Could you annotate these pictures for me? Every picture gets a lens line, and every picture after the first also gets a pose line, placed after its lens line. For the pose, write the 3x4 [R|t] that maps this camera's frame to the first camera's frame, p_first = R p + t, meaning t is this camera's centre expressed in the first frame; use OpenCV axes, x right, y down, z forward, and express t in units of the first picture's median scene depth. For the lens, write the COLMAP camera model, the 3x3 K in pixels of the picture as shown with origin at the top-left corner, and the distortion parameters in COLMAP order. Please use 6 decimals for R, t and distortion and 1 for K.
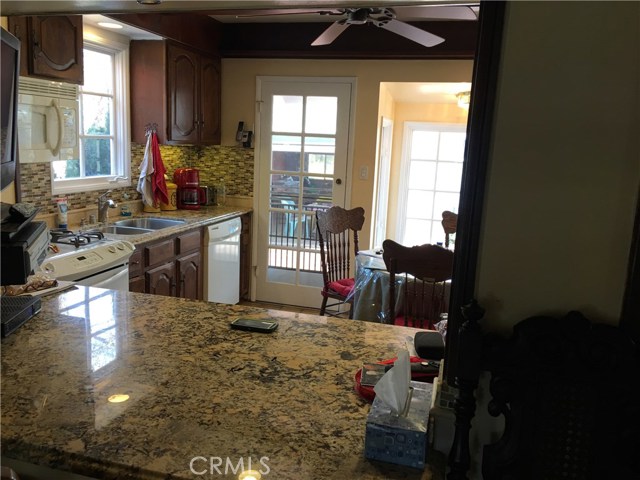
lens RADIAL K [[544.4, 0, 321.7], [0, 544.4, 243.3], [0, 0, 1]] dist [0.067065, -0.098002]
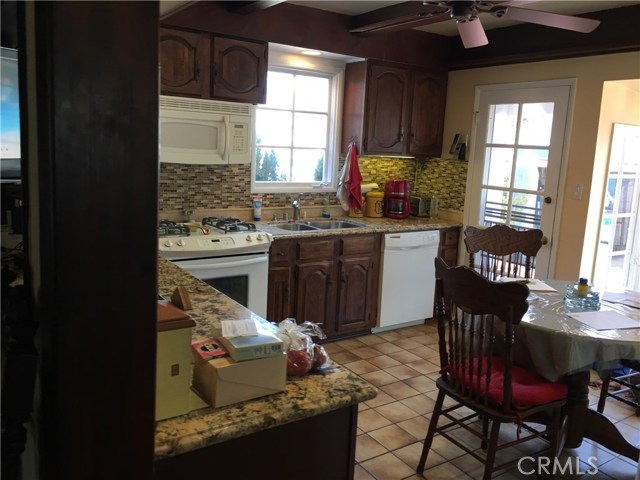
lens RADIAL K [[544.4, 0, 324.0], [0, 544.4, 235.0], [0, 0, 1]] dist [0.067065, -0.098002]
pose [[0.756548, 0.102048, -0.645926, 0.343208], [-0.136238, 0.990671, -0.003057, -0.009476], [0.639589, 0.090313, 0.763394, 0.129496]]
